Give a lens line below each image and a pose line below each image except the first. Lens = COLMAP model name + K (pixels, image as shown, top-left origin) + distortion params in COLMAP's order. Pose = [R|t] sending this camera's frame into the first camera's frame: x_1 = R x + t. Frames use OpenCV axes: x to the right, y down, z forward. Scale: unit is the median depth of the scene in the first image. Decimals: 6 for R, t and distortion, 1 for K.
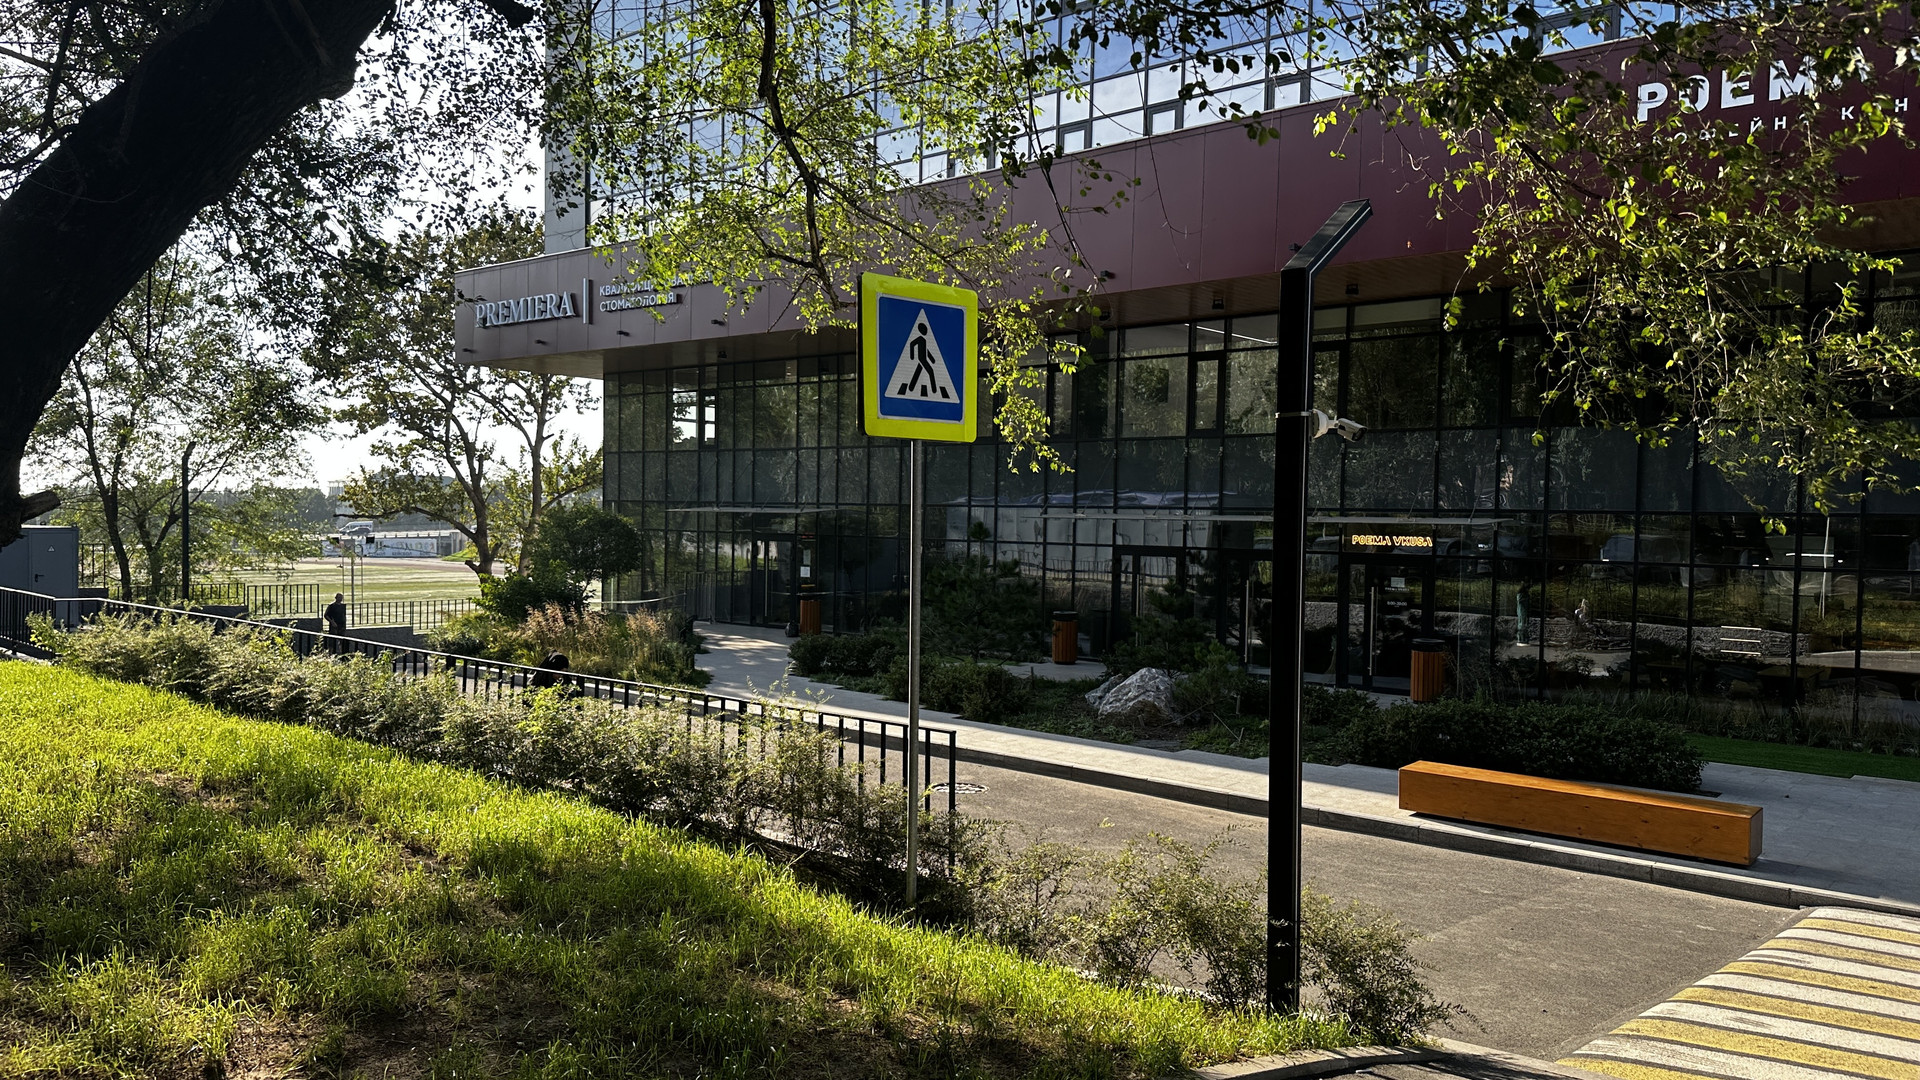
lens RADIAL K [[1288.9, 0, 955.9], [0, 1288.9, 562.4], [0, 0, 1]] dist [0.003111, -0.023284]
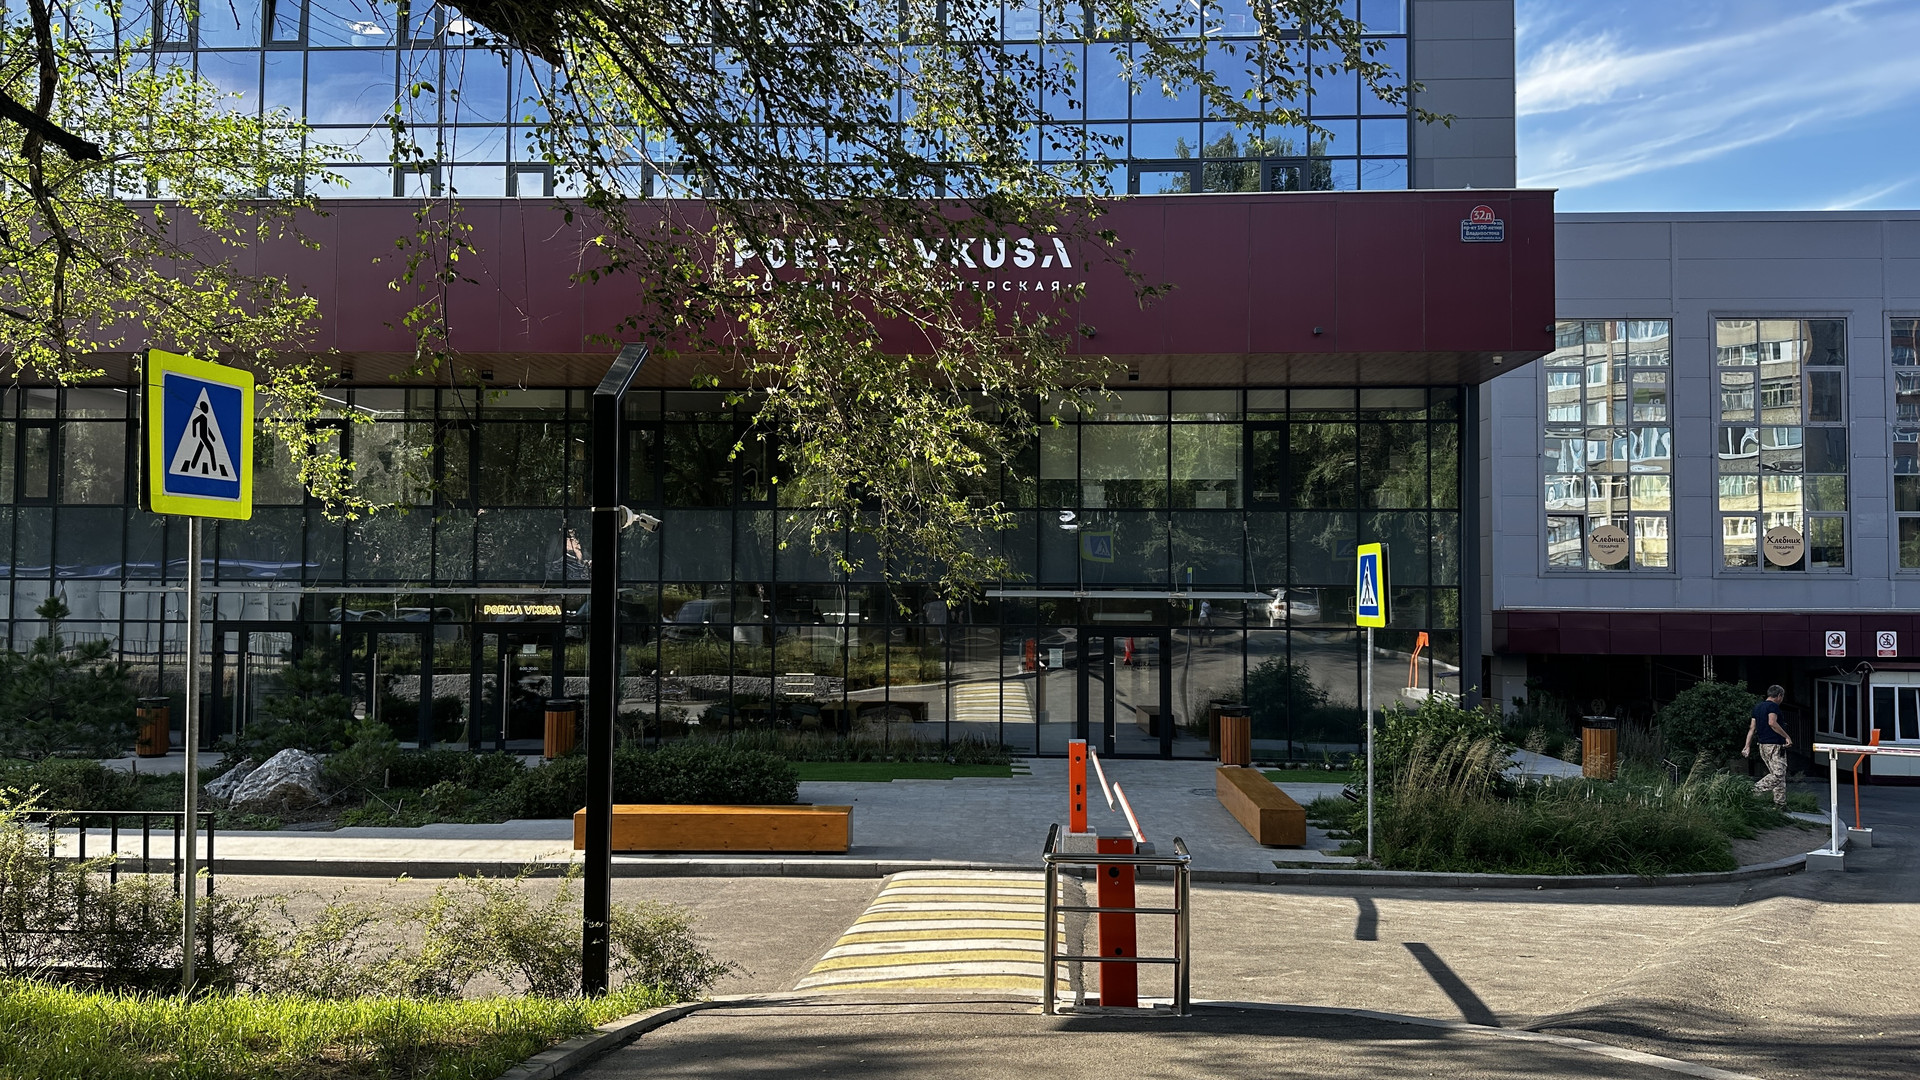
lens RADIAL K [[1322.8, 0, 929.9], [0, 1322.8, 533.0], [0, 0, 1]] dist [0.064580, -0.075442]
pose [[0.767898, 0.017144, 0.640343, -0.145598], [0.031302, 0.997443, -0.064242, 0.000879], [-0.639807, 0.069375, 0.765398, -0.087129]]
